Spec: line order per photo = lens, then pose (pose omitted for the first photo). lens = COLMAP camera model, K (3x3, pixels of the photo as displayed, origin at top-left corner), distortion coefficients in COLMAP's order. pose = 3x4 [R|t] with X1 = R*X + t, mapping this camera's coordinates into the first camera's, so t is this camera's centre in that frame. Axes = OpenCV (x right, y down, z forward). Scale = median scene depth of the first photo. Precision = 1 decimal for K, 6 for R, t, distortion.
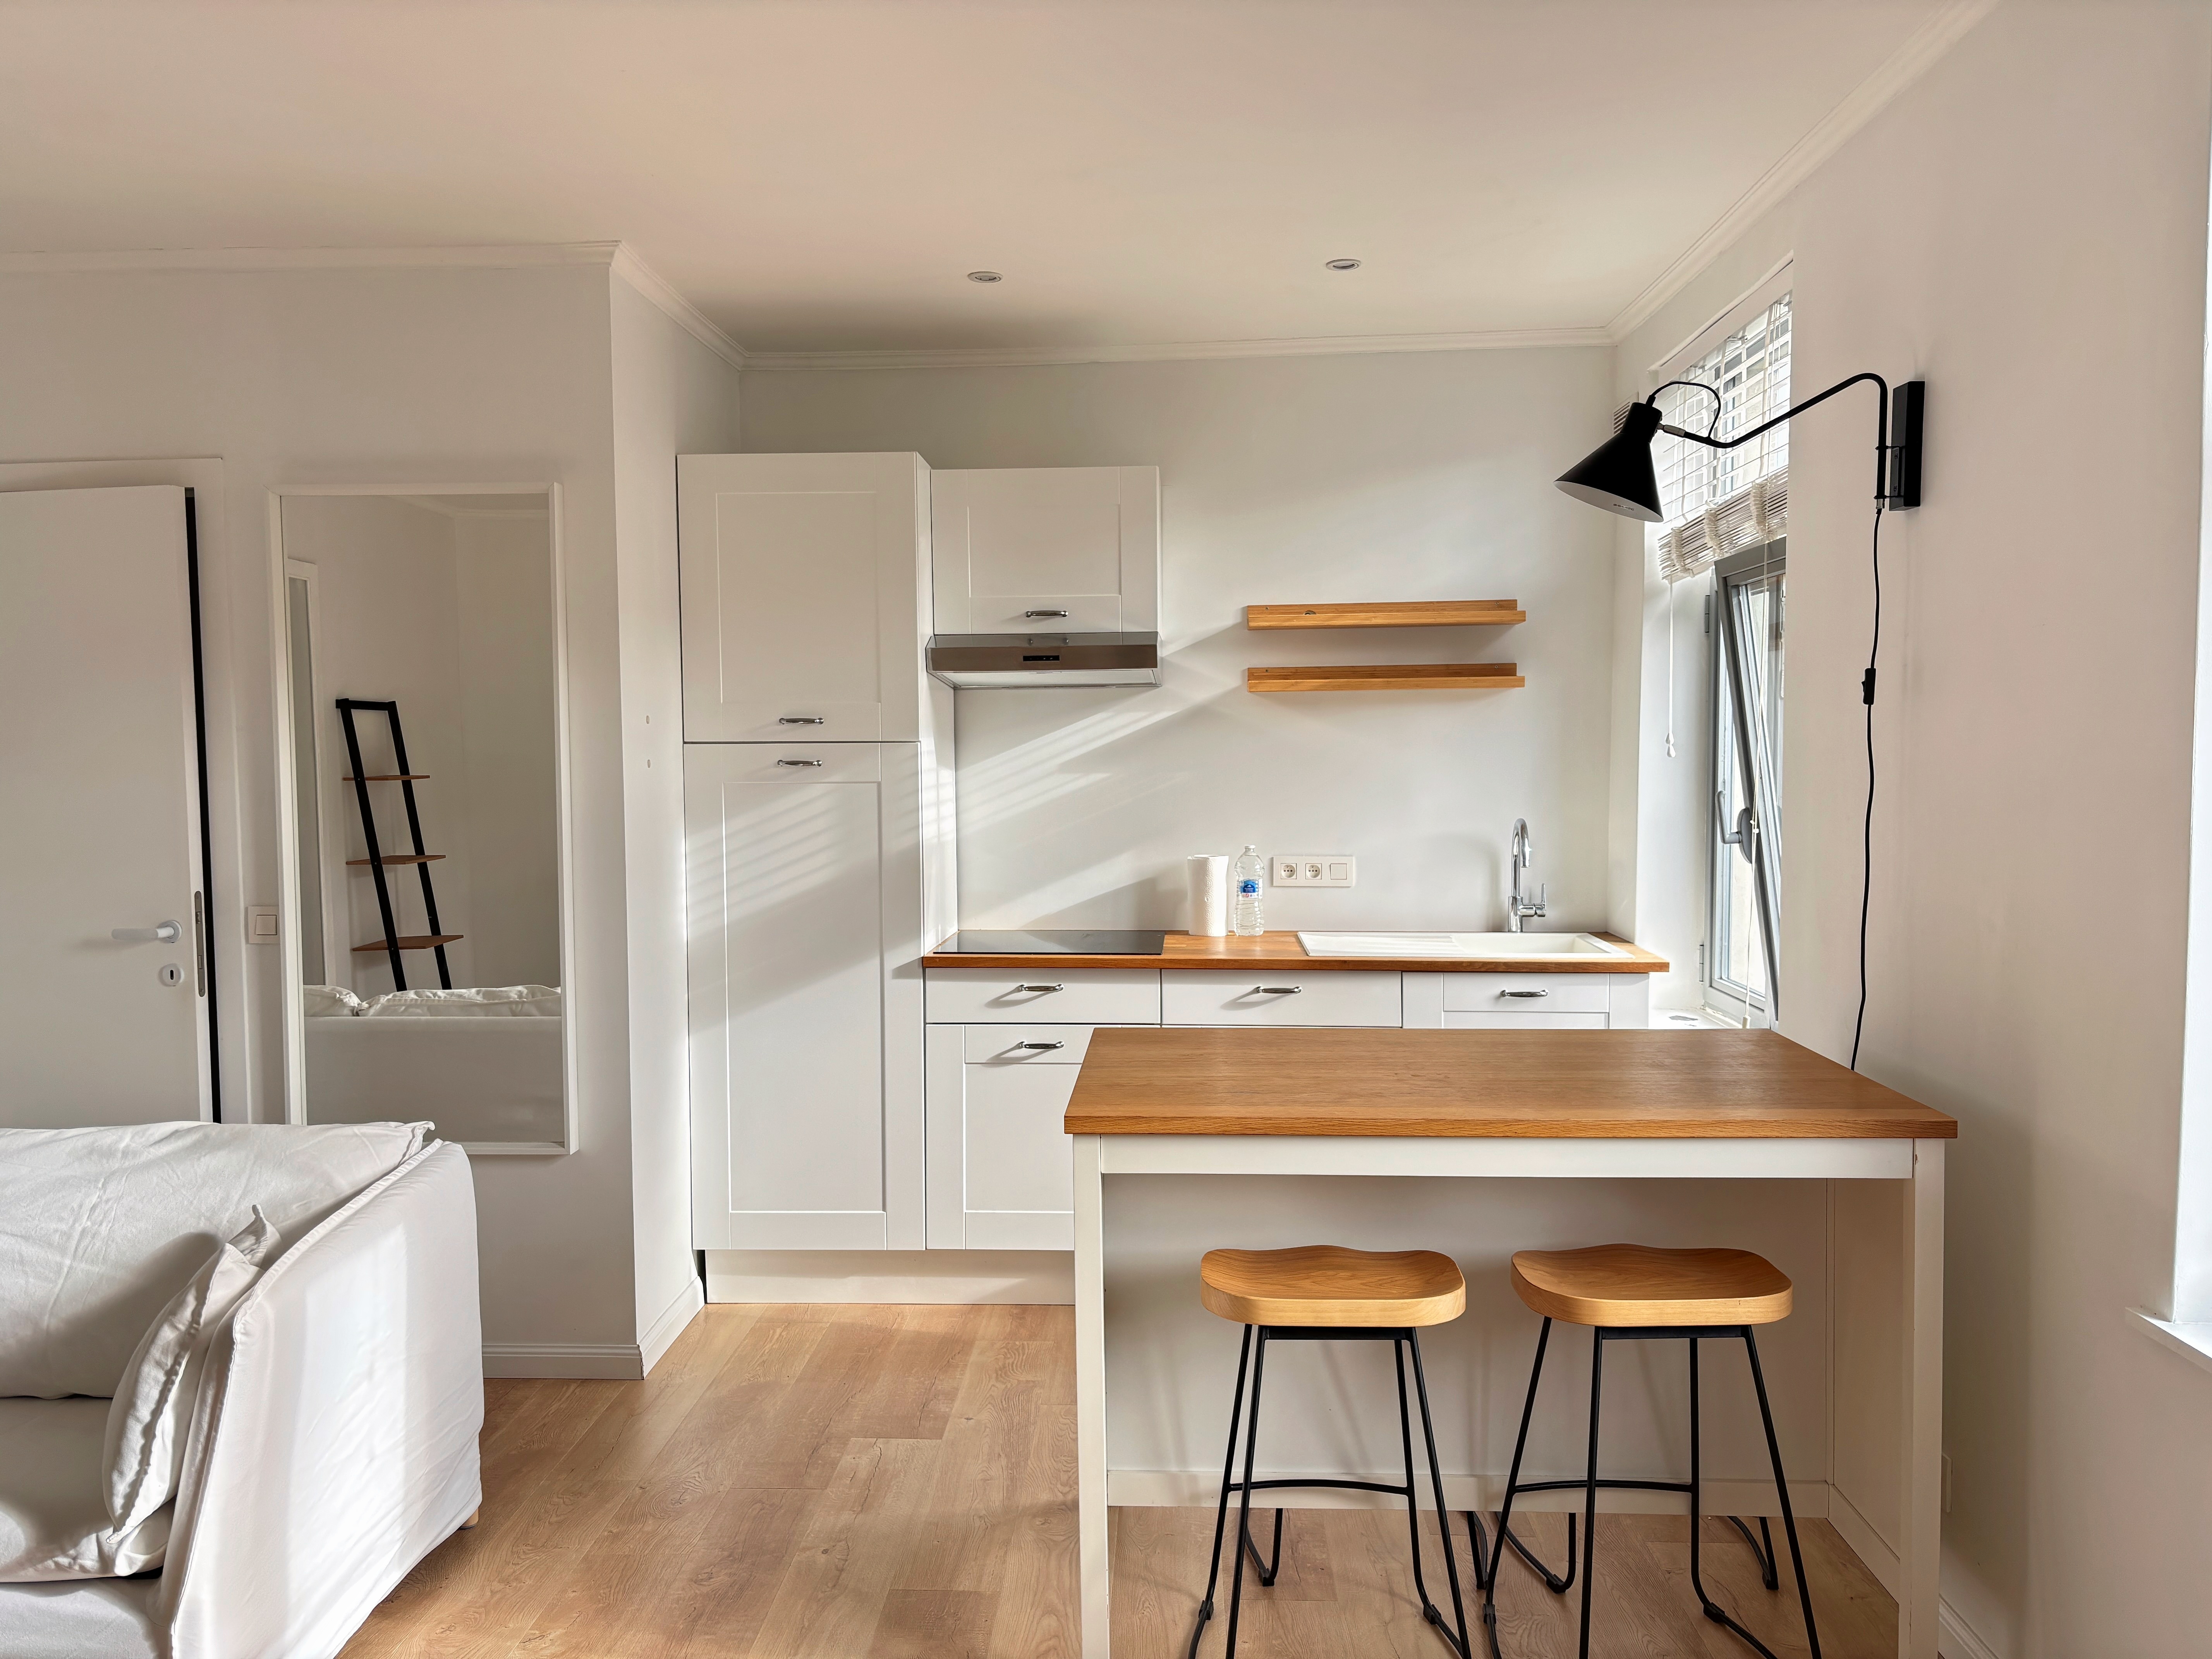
lens RADIAL K [[1668.9, 0, 1105.6], [0, 1668.9, 849.1], [0, 0, 1]] dist [0.054778, -0.015049]
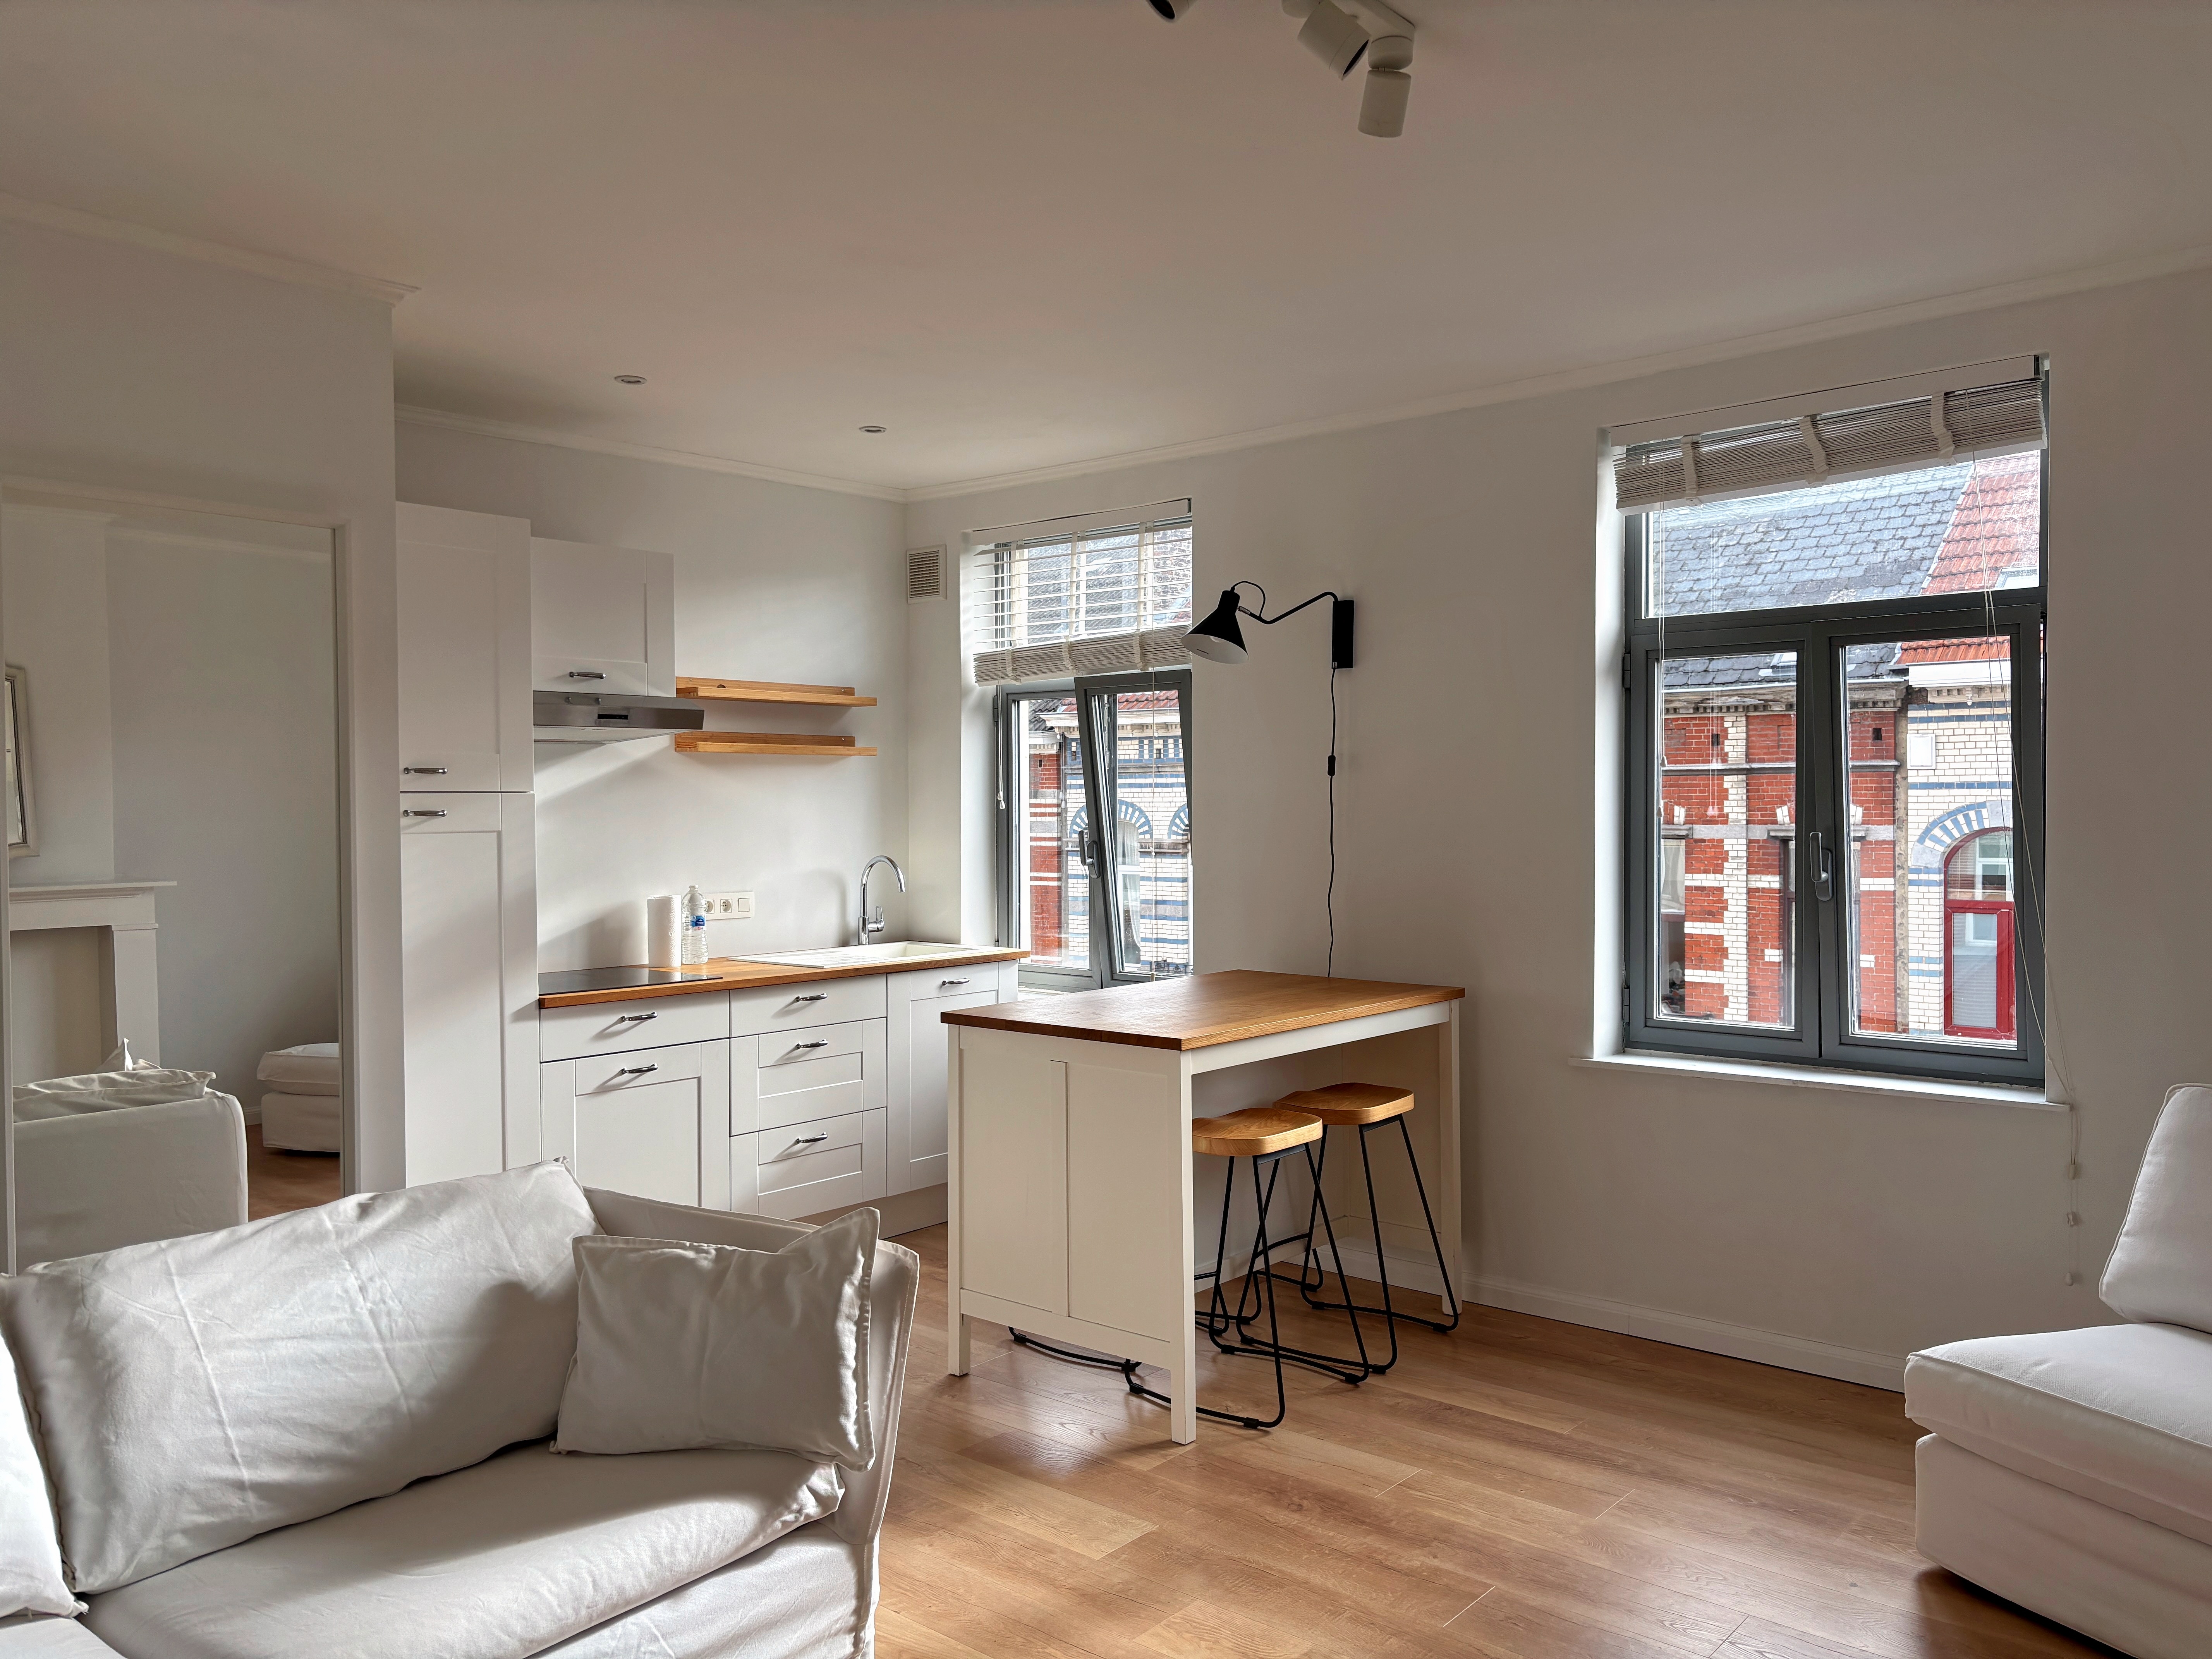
lens RADIAL K [[1668.9, 0, 1104.3], [0, 1668.9, 812.9], [0, 0, 1]] dist [0.054778, -0.015049]
pose [[0.611601, -0.000127, 0.791166, -0.737439], [0.048638, 0.998115, -0.037439, 0.005667], [-0.789670, 0.061378, 0.610454, 0.076943]]
